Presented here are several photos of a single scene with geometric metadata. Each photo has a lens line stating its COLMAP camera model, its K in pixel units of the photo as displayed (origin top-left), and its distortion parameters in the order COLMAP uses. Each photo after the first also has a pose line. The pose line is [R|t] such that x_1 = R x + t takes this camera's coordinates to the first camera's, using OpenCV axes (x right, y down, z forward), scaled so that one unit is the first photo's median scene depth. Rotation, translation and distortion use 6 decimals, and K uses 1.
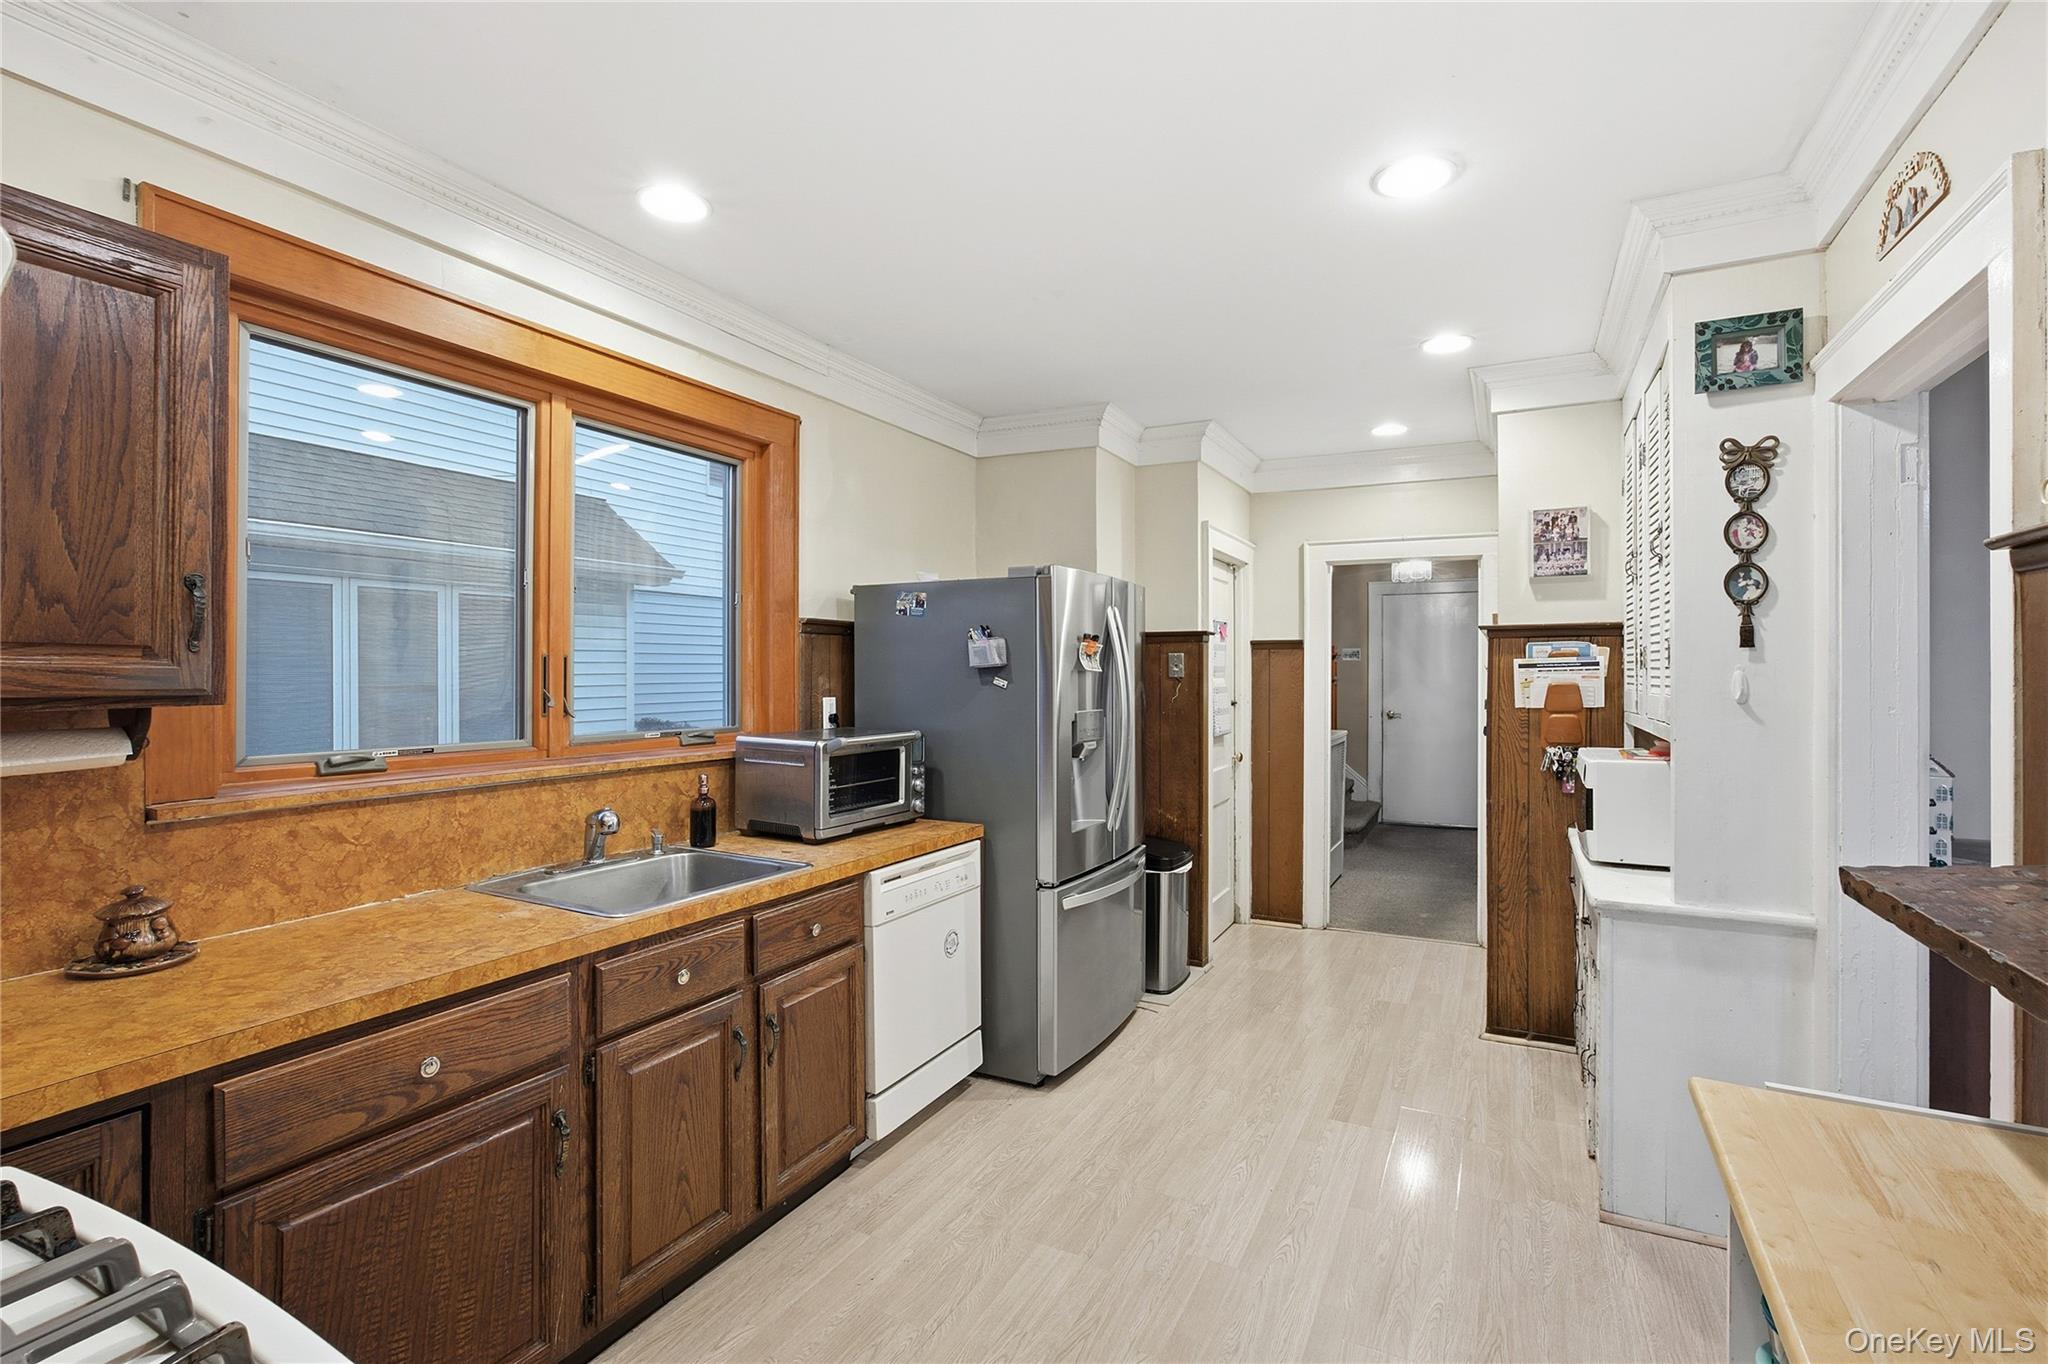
lens RADIAL K [[968.0, 0, 1022.0], [0, 968.0, 674.2], [0, 0, 1]] dist [0.003511, 0.001361]
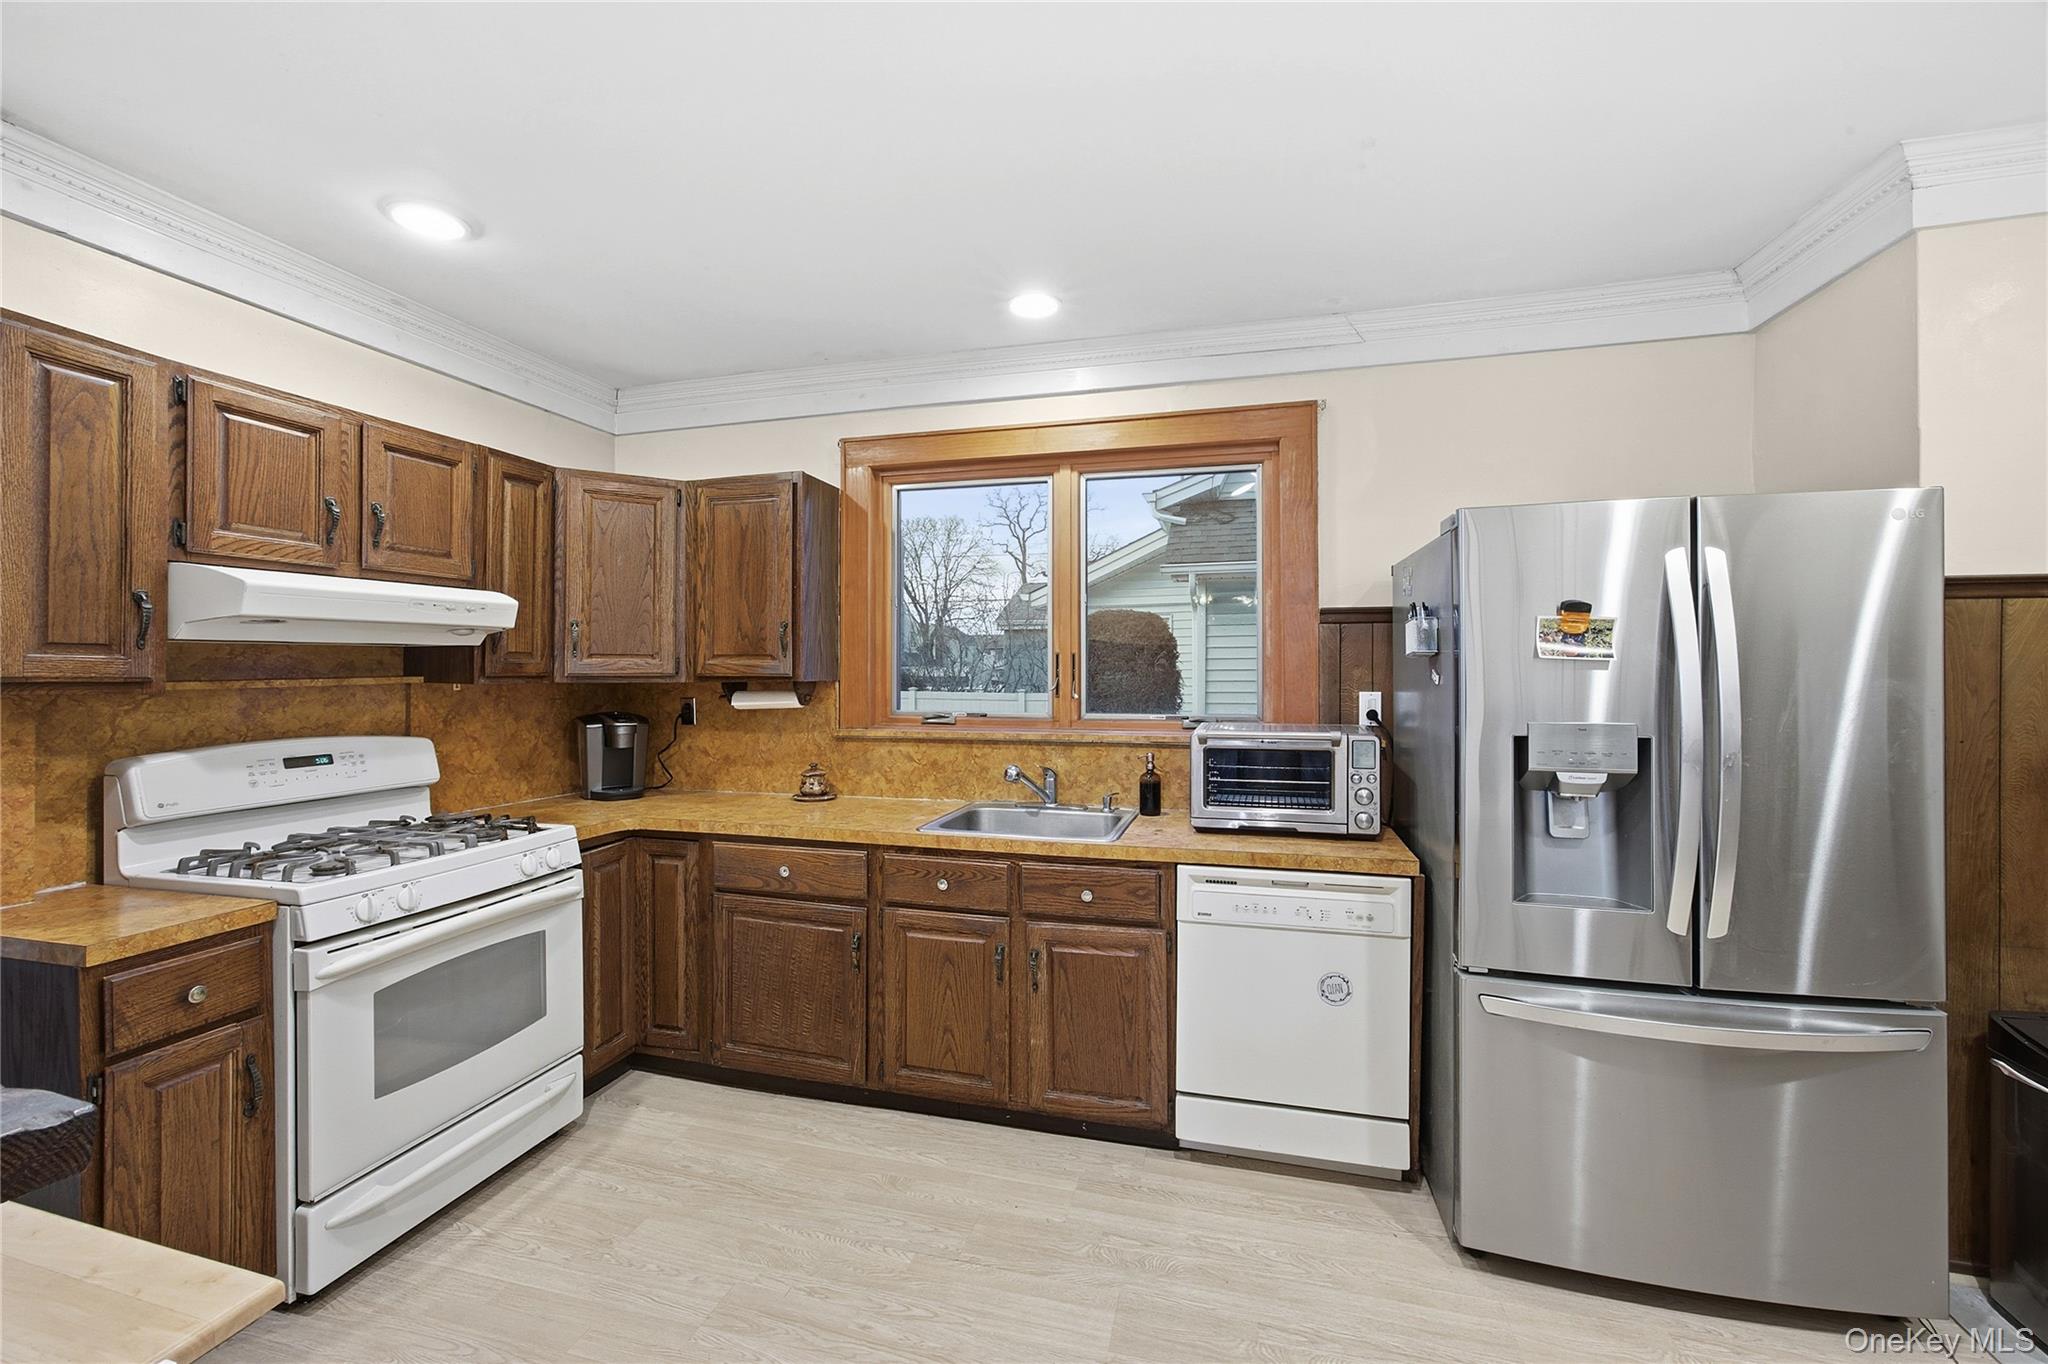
lens RADIAL K [[826.7, 0, 1020.4], [0, 826.7, 674.8], [0, 0, 1]] dist [-0.012790, 0.000425]
pose [[0.198627, -0.000945, -0.980075, 0.717147], [0.000132, 1.000000, -0.000938, 0.012678], [0.980075, 0.000057, 0.198627, 0.758372]]
